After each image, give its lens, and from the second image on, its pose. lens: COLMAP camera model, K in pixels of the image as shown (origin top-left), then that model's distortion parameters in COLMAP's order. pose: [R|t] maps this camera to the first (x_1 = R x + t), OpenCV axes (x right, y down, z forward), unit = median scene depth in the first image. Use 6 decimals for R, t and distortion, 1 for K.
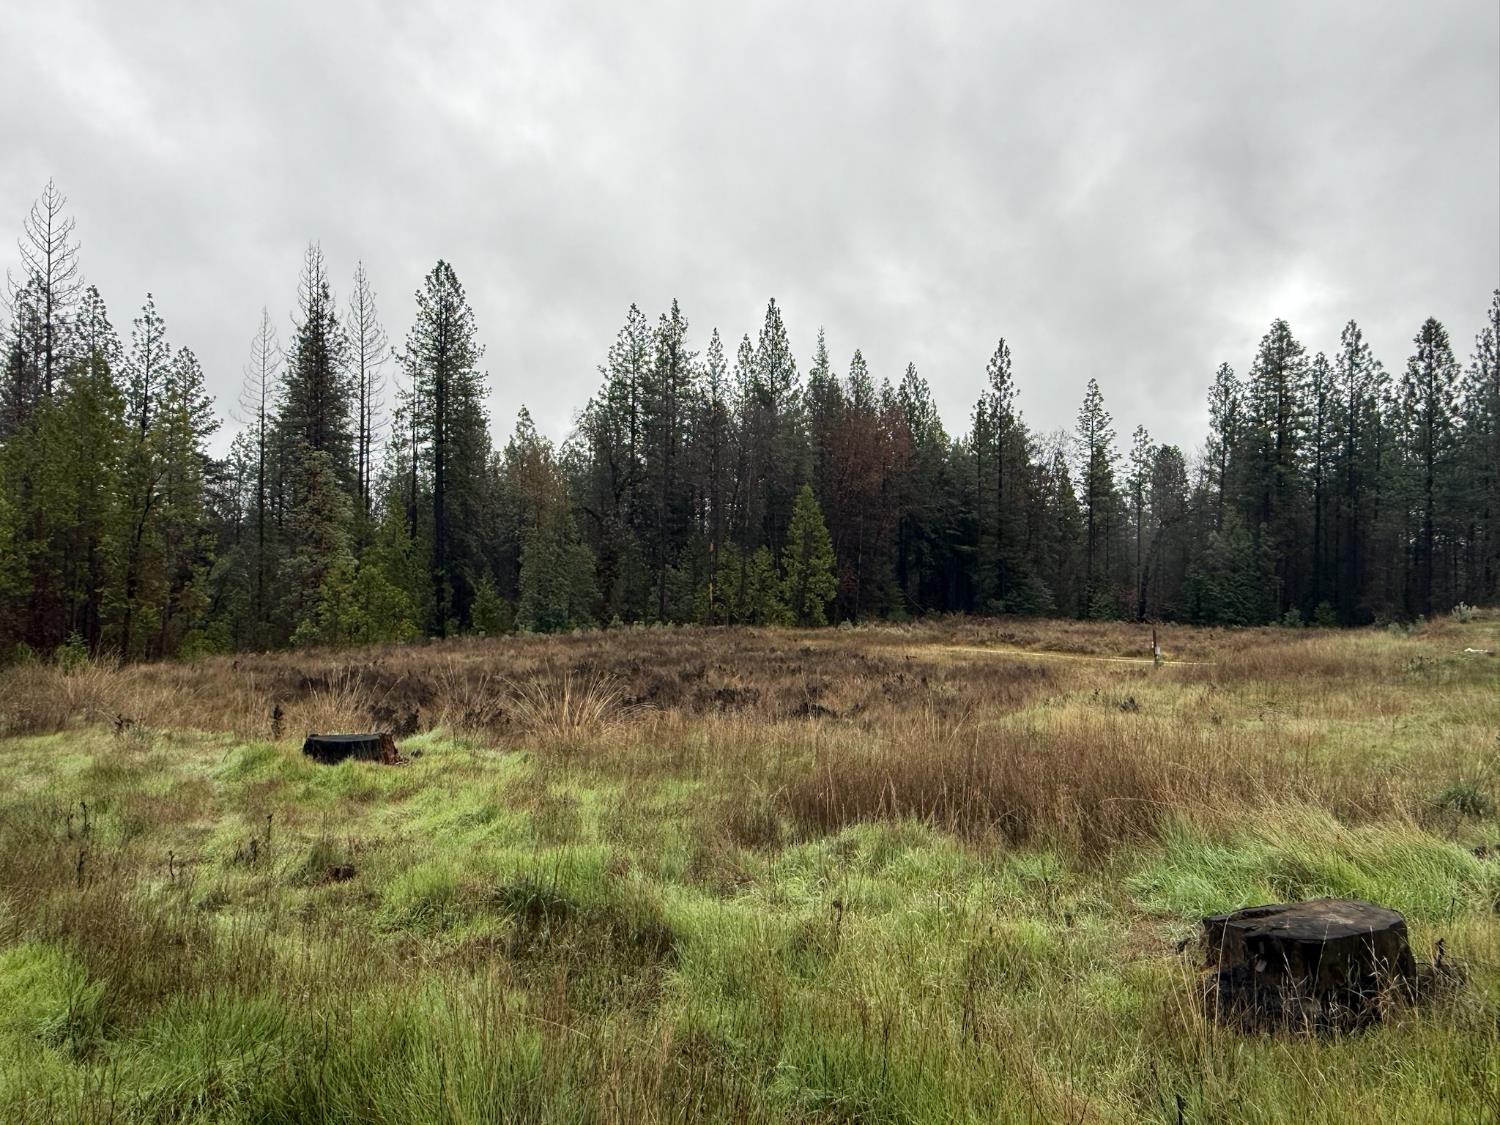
lens RADIAL K [[978.2, 0, 750.0], [0, 978.2, 562.5], [0, 0, 1]] dist [-0.001373, -0.002712]
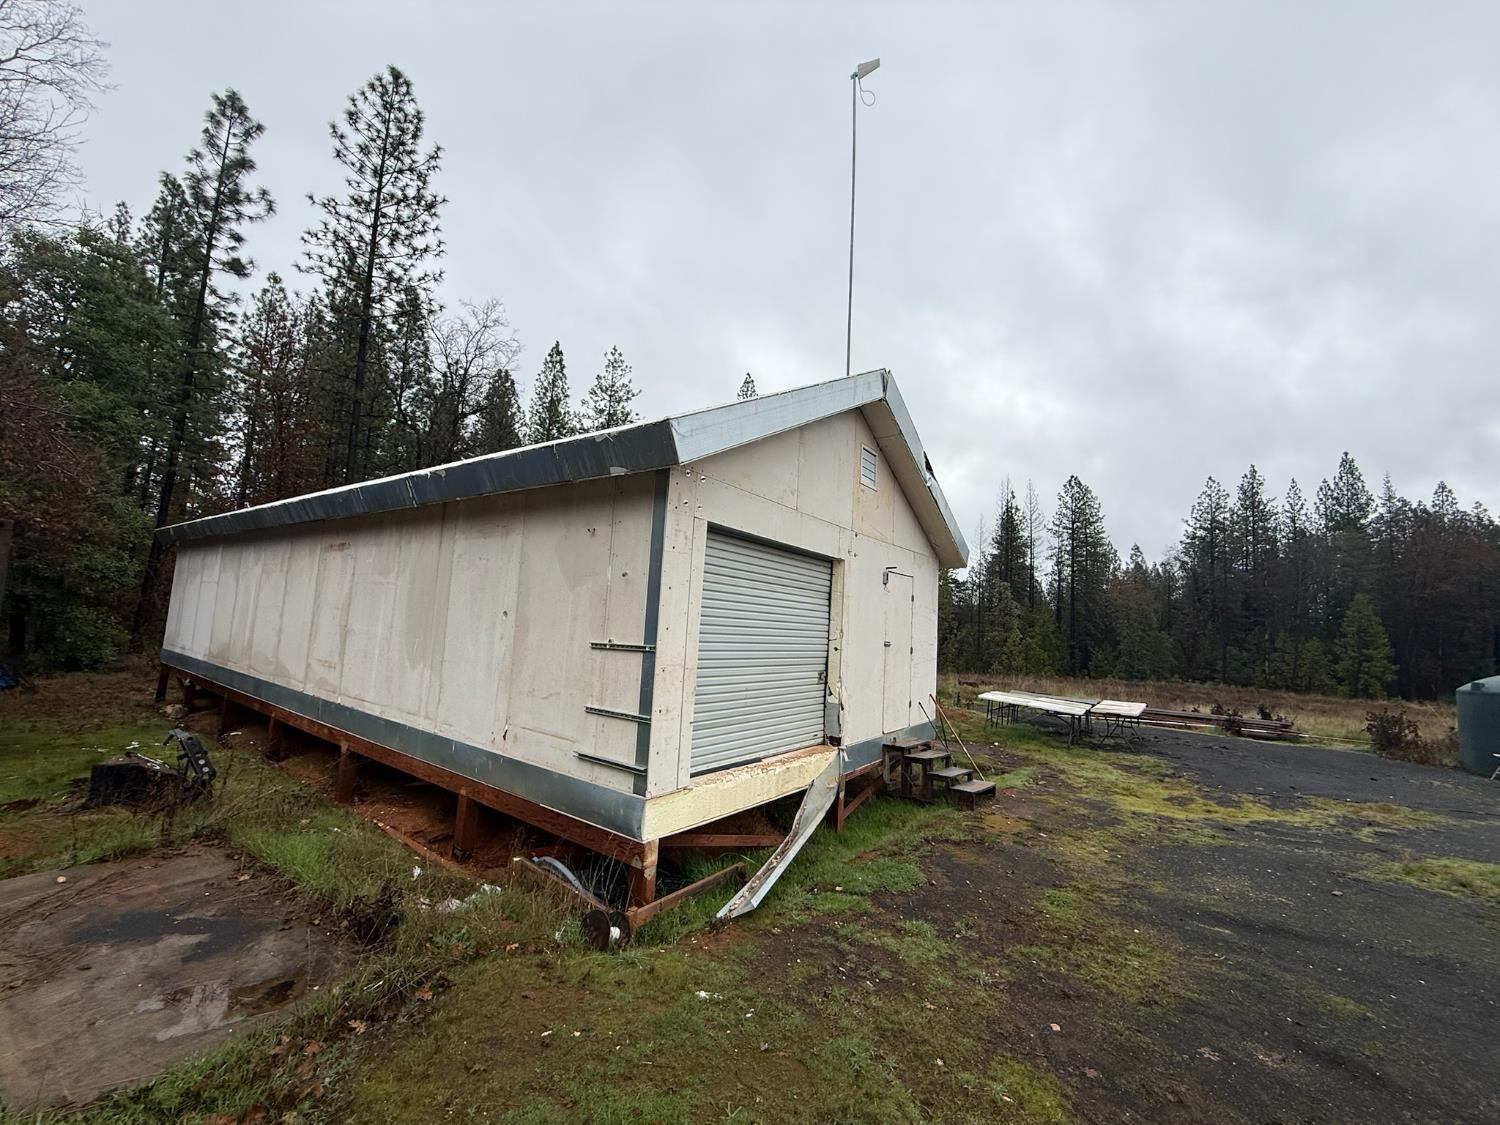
lens RADIAL K [[596.0, 0, 745.0], [0, 596.0, 564.0], [0, 0, 1]] dist [-0.001225, 0.000019]
pose [[0.655496, -0.041313, -0.754068, 0.106639], [-0.040709, 0.995118, -0.089907, -0.009964], [0.754101, 0.089631, 0.650614, -0.167438]]
